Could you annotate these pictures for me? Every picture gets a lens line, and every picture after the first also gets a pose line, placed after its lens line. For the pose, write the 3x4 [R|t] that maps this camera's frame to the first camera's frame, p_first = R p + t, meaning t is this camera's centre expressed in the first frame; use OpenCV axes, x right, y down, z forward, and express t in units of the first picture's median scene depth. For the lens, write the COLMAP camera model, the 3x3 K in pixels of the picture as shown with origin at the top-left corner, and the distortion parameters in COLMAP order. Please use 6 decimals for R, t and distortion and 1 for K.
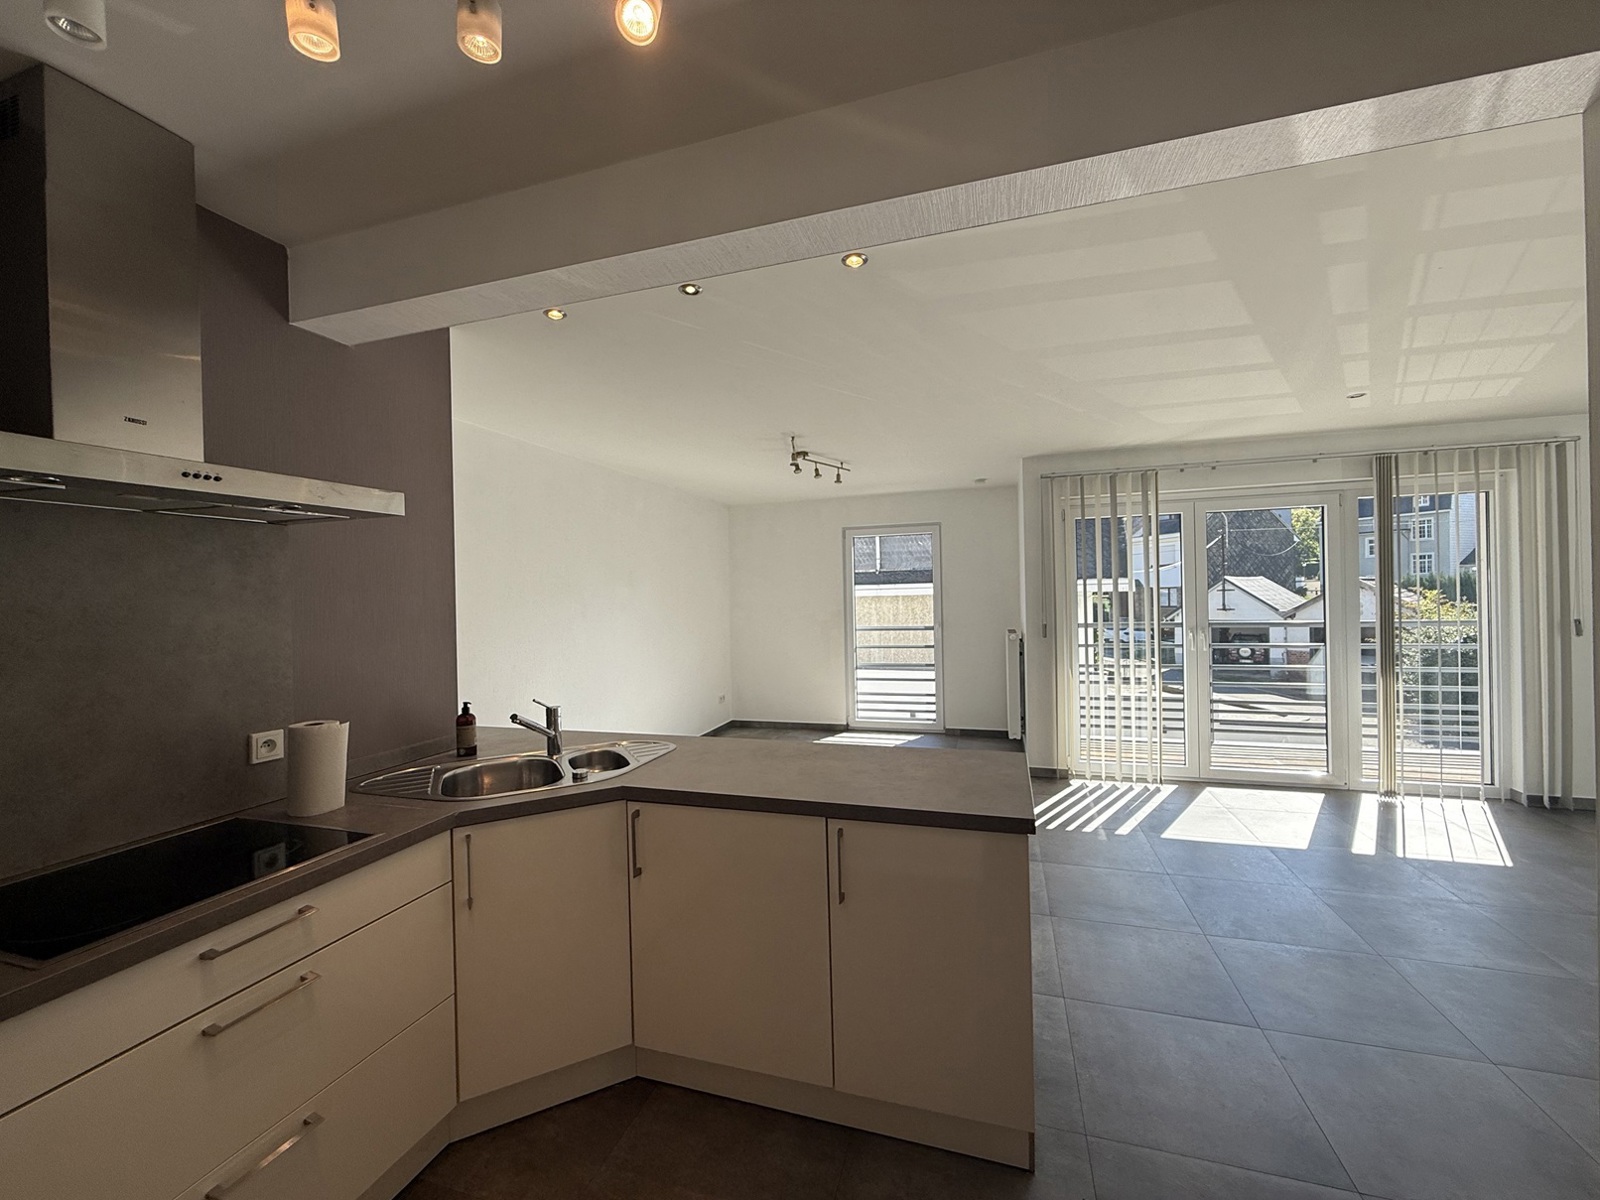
lens RADIAL K [[640.6, 0, 794.4], [0, 640.6, 592.1], [0, 0, 1]] dist [0.000924, -0.000173]
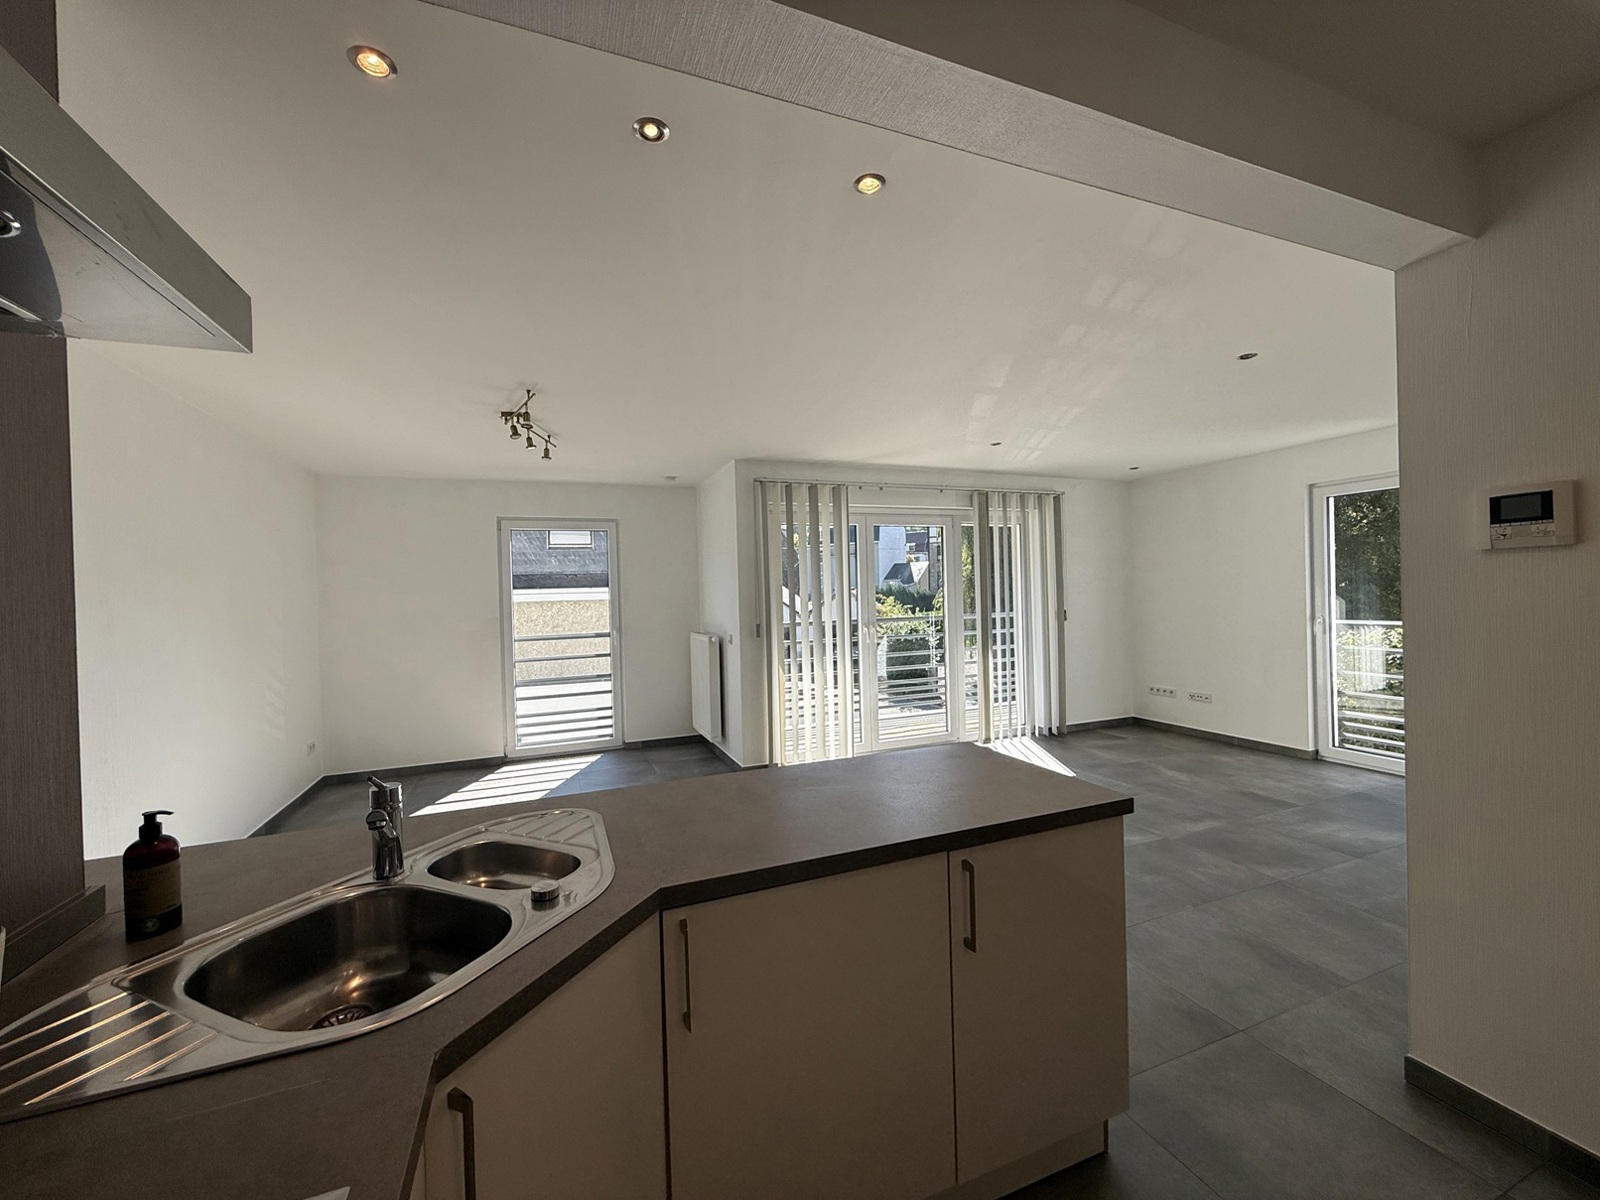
lens RADIAL K [[640.6, 0, 800.8], [0, 640.6, 594.7], [0, 0, 1]] dist [0.000924, -0.000173]
pose [[0.772353, 0.000165, 0.635194, -0.207979], [0.006227, 0.999950, -0.007831, 0.011228], [-0.635163, 0.010003, 0.772313, 0.166609]]
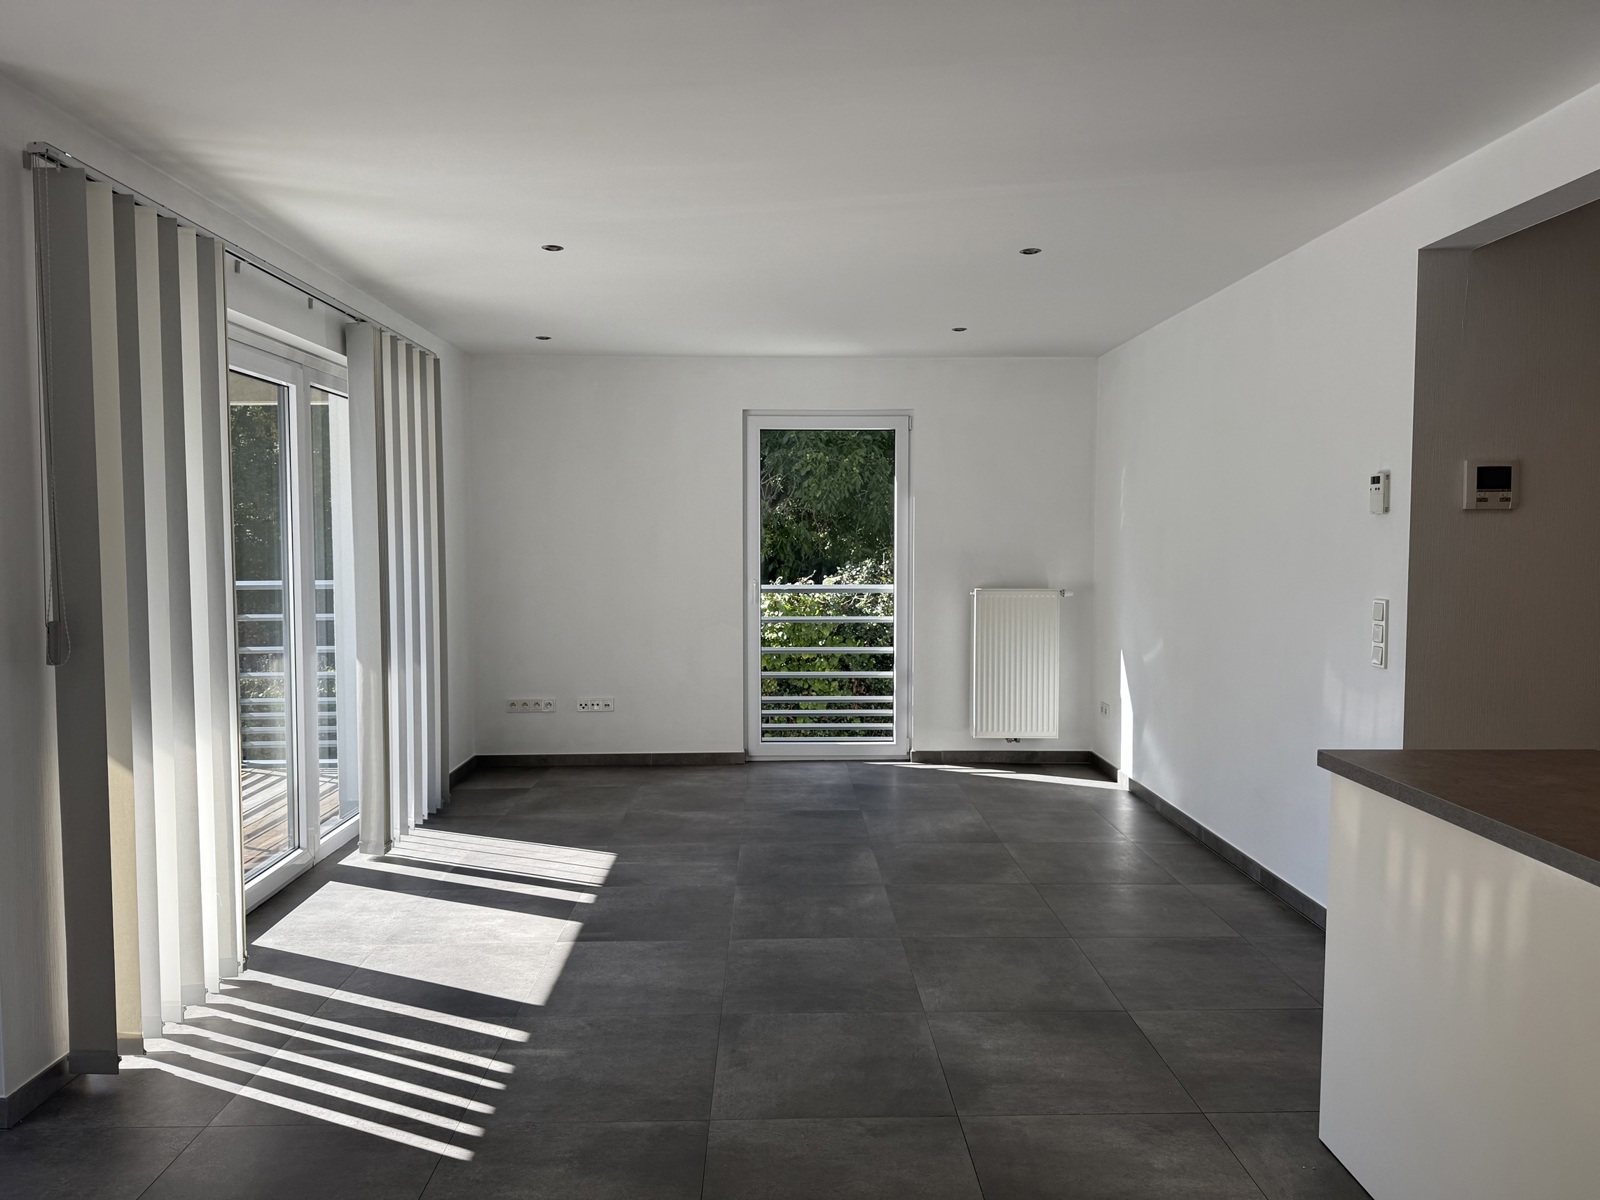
lens RADIAL K [[1113.8, 0, 782.4], [0, 1113.8, 608.8], [0, 0, 1]] dist [0.052443, -0.015726]
pose [[-0.314128, -0.040617, 0.948511, -0.261599], [0.001295, 0.999065, 0.043211, 0.017933], [-0.949380, 0.014802, -0.313782, 0.843507]]
